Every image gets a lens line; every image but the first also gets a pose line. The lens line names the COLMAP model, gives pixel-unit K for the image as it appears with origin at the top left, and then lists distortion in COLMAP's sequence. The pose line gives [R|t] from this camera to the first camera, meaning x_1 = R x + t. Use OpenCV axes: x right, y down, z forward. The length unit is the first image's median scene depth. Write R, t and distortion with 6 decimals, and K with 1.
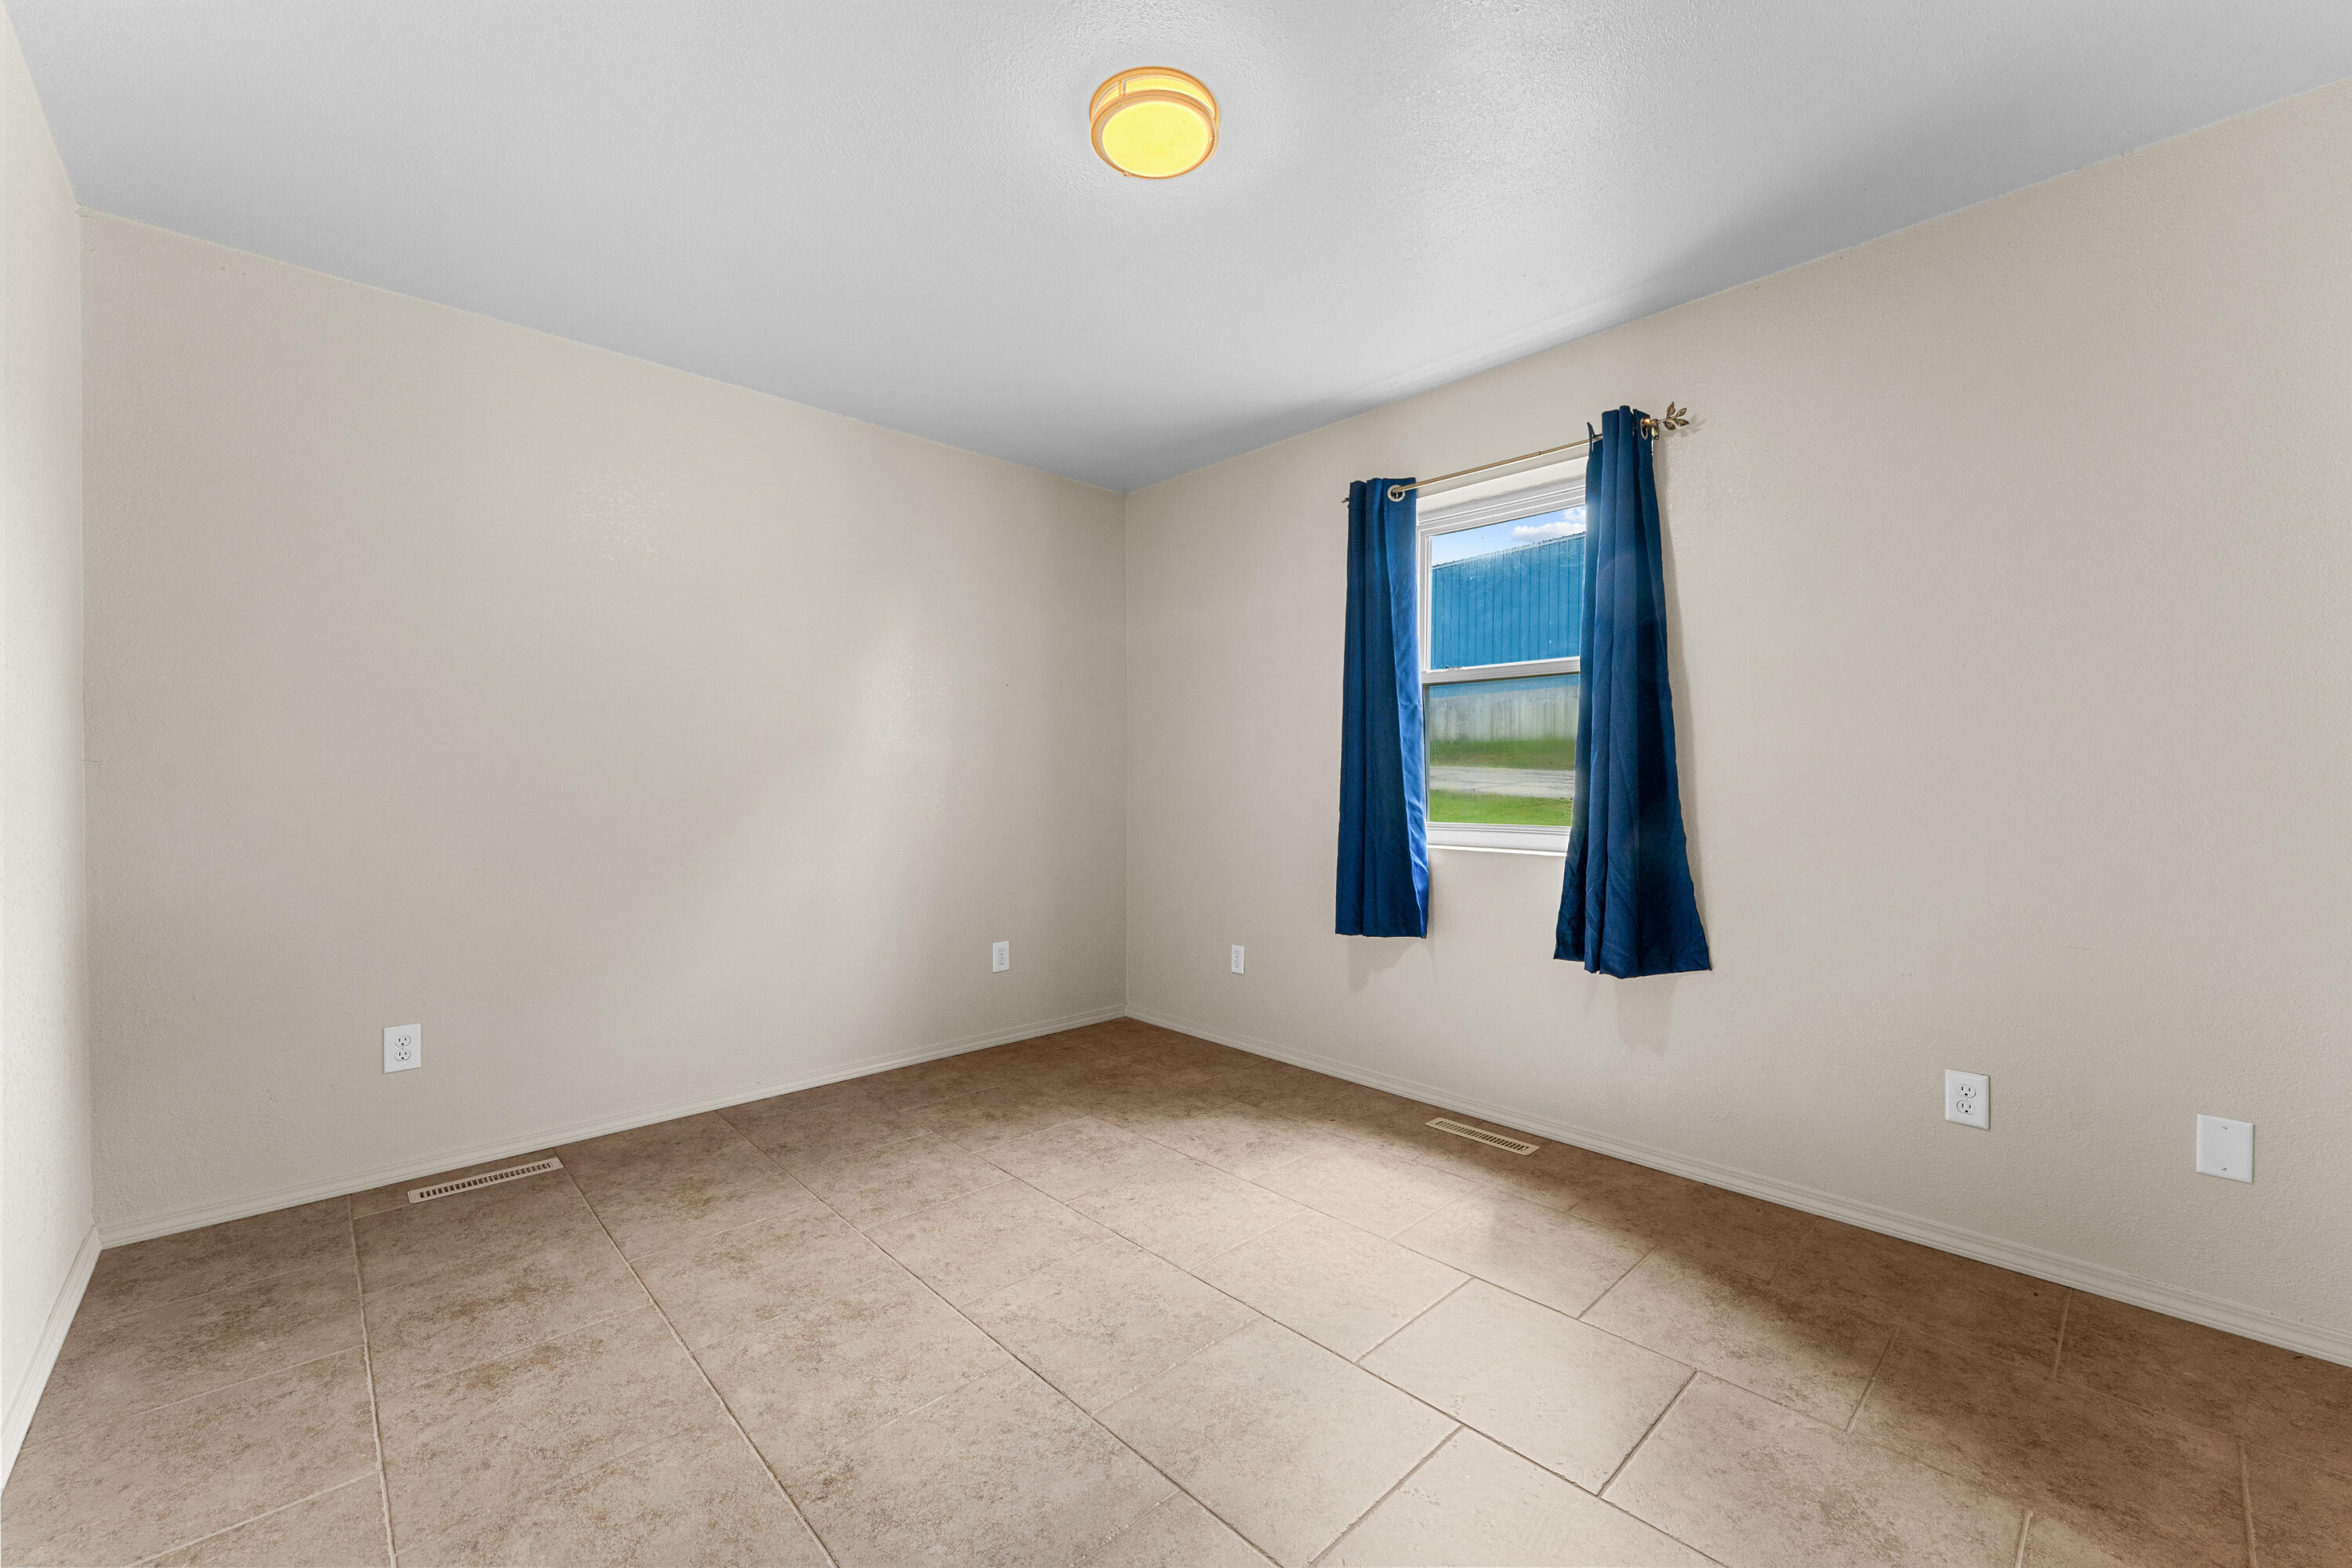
lens RADIAL K [[932.3, 0, 1167.2], [0, 932.3, 784.1], [0, 0, 1]] dist [0.000454, -0.000459]
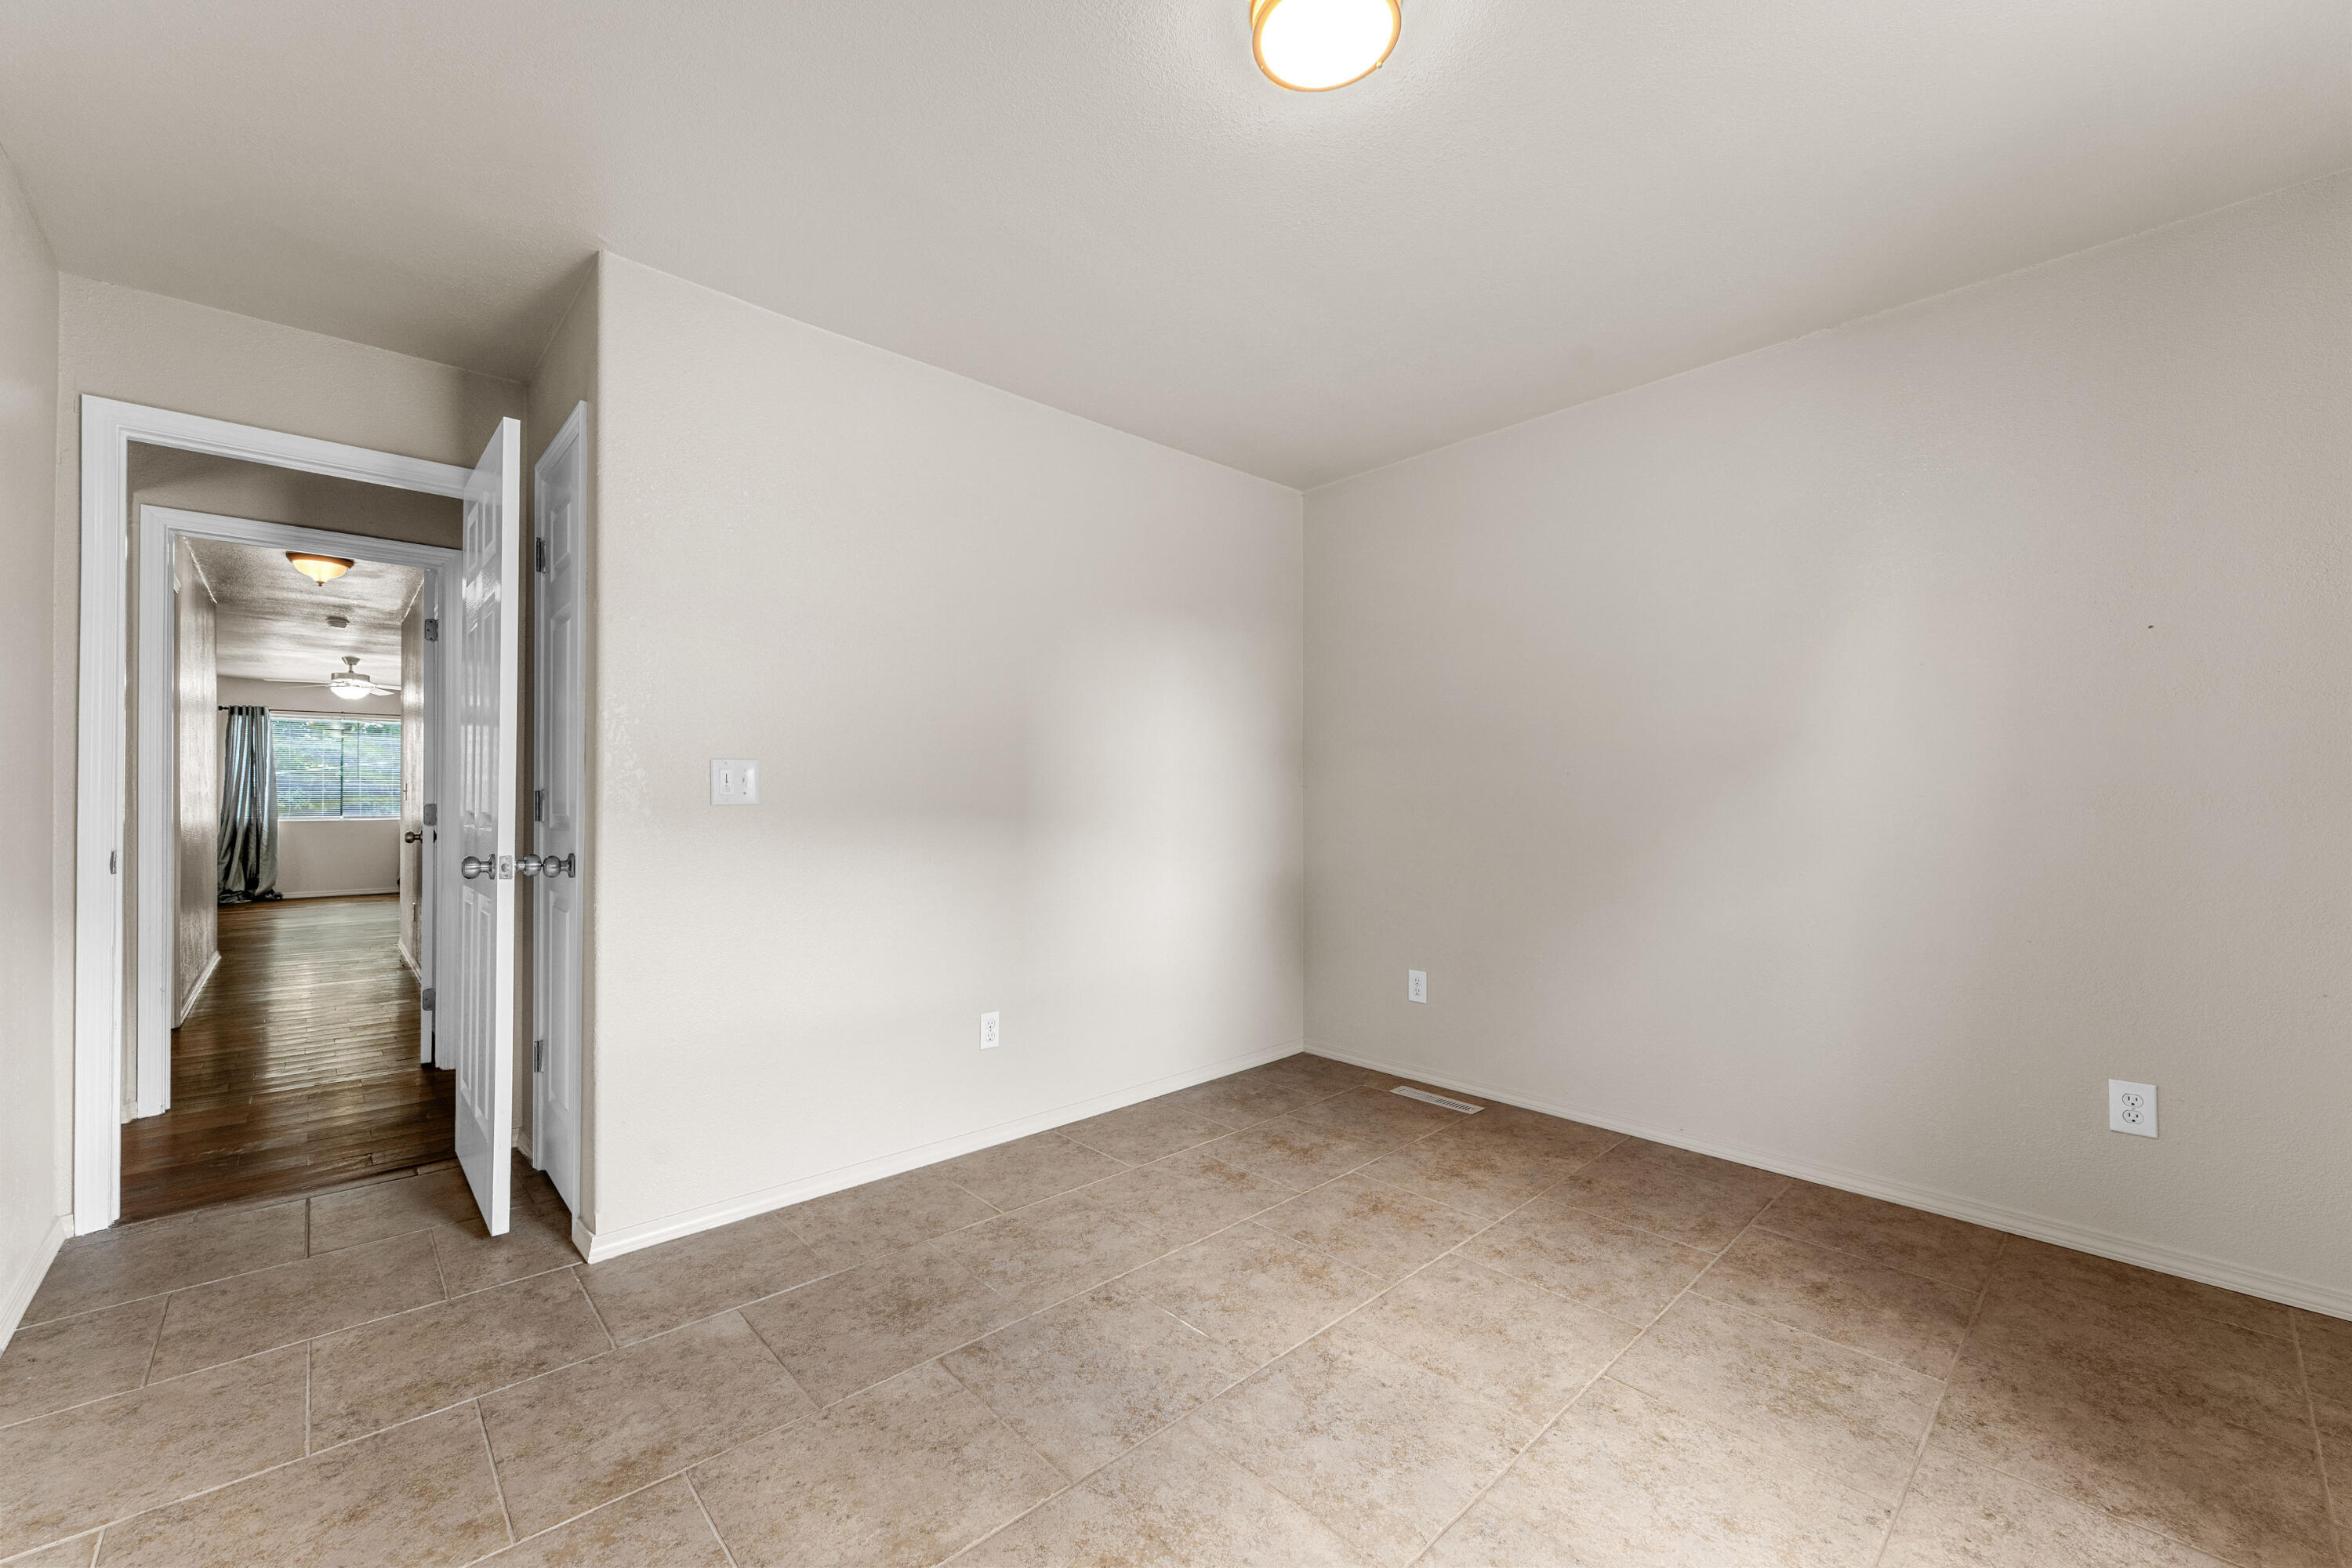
lens RADIAL K [[932.3, 0, 1174.4], [0, 932.3, 780.2], [0, 0, 1]] dist [0.000454, -0.000459]
pose [[-0.002240, -0.016818, -0.999856, 0.602471], [-0.004880, 0.999847, -0.016806, -0.005260], [0.999986, 0.004842, -0.002322, 0.628494]]
